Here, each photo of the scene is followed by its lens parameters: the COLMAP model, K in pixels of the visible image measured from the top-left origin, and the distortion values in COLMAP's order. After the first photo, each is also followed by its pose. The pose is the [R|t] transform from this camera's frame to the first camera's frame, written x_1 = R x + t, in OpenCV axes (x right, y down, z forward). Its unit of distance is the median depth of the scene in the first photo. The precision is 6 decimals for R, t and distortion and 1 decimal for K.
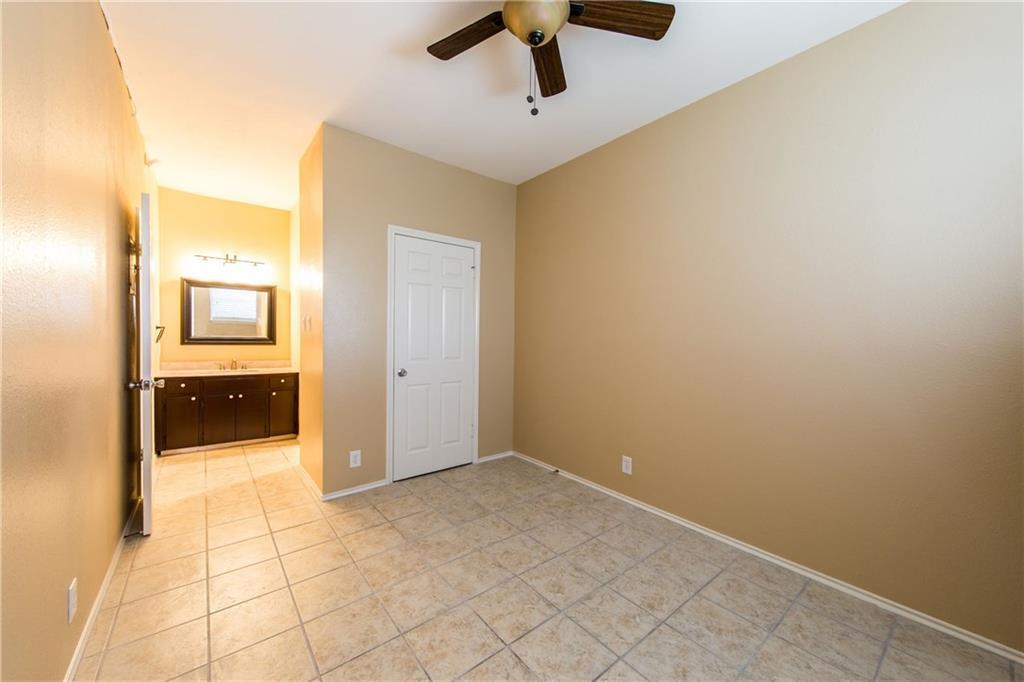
lens RADIAL K [[383.7, 0, 509.9], [0, 383.7, 337.3], [0, 0, 1]] dist [-0.000365, -0.000100]
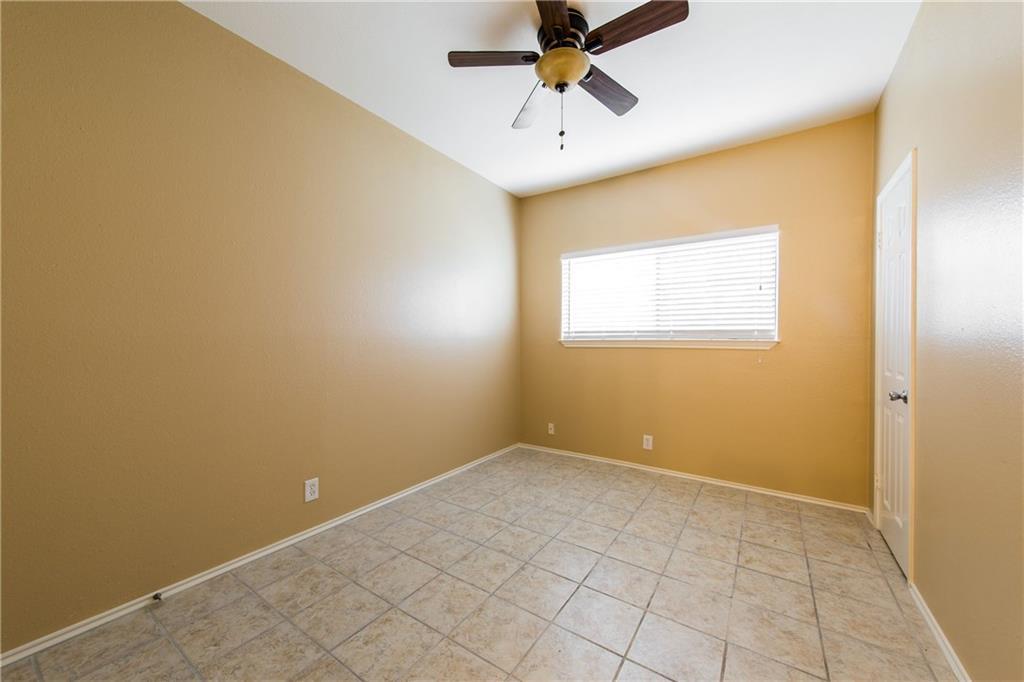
lens RADIAL K [[383.7, 0, 510.4], [0, 383.7, 337.6], [0, 0, 1]] dist [-0.000365, -0.000100]
pose [[-0.300772, -0.012955, 0.953608, -0.785241], [0.001402, 0.999901, 0.014026, 0.005071], [-0.953695, 0.005556, -0.300724, 1.135270]]
